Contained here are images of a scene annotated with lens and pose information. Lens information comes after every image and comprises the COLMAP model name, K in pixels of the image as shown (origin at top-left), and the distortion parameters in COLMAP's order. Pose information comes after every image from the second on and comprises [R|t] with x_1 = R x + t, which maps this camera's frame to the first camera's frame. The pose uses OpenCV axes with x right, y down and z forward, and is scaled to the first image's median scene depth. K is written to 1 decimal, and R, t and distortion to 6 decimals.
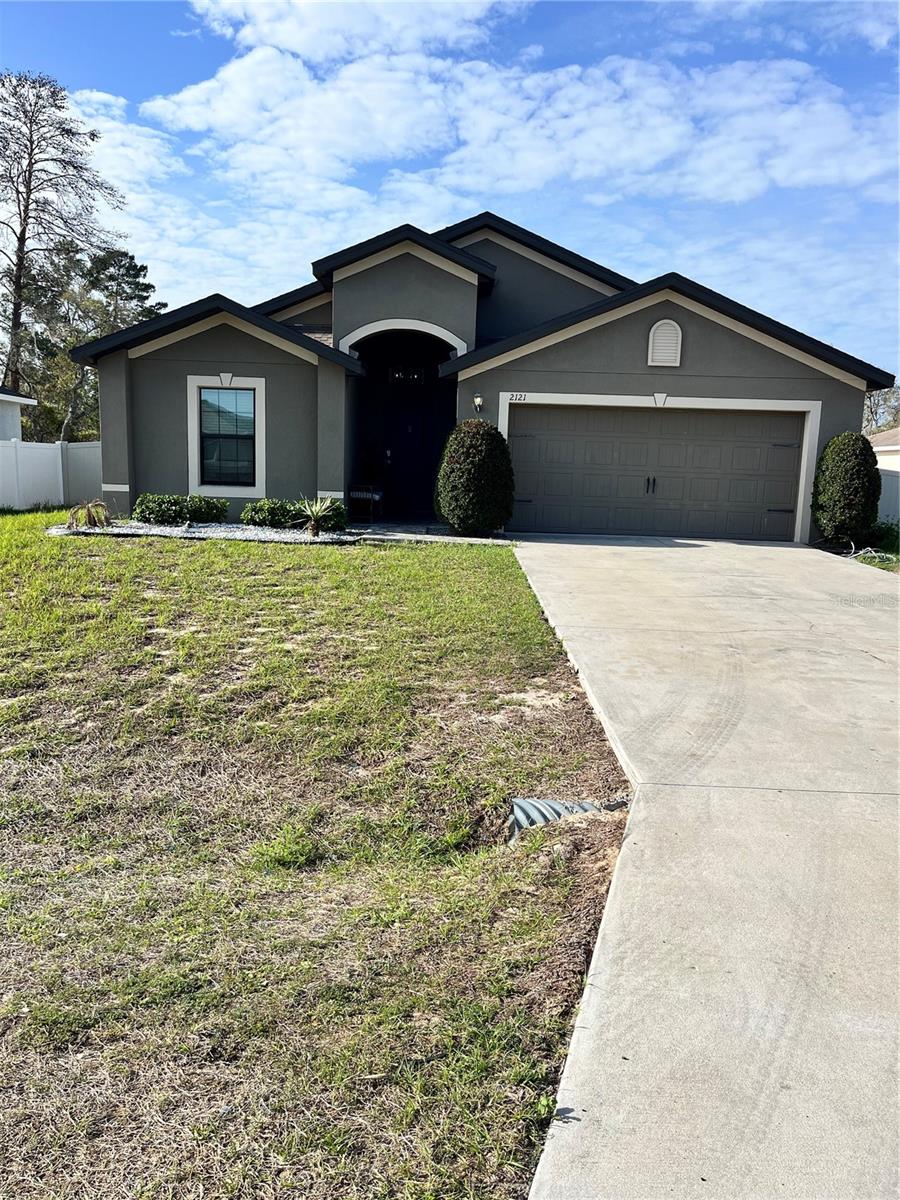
lens RADIAL K [[909.8, 0, 453.7], [0, 909.8, 605.1], [0, 0, 1]] dist [0.114893, -0.164448]
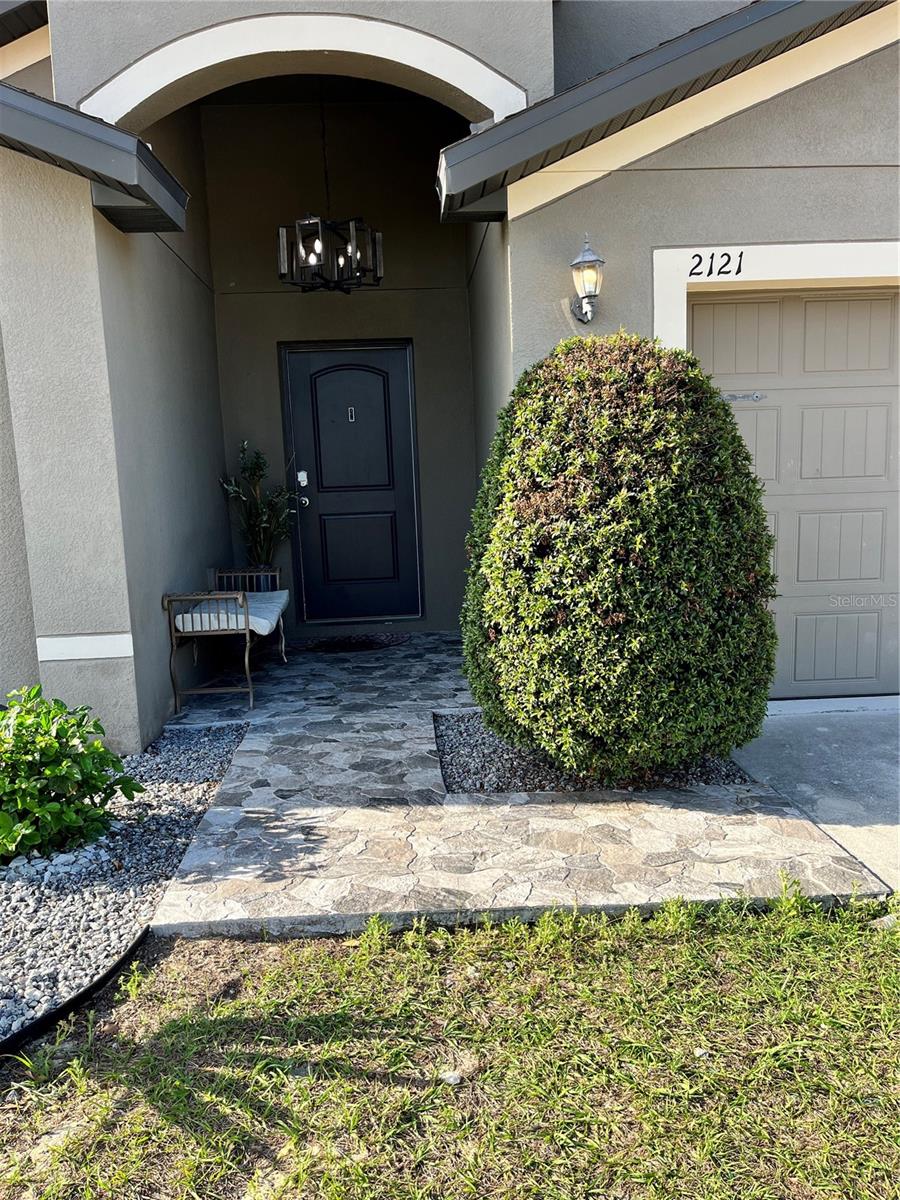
lens RADIAL K [[909.8, 0, 453.7], [0, 909.8, 605.1], [0, 0, 1]] dist [0.114893, -0.164448]
pose [[0.995392, -0.079106, 0.054186, -0.038133], [0.079472, 0.996826, -0.004626, -0.127975], [-0.053648, 0.008911, 0.998520, 0.733227]]
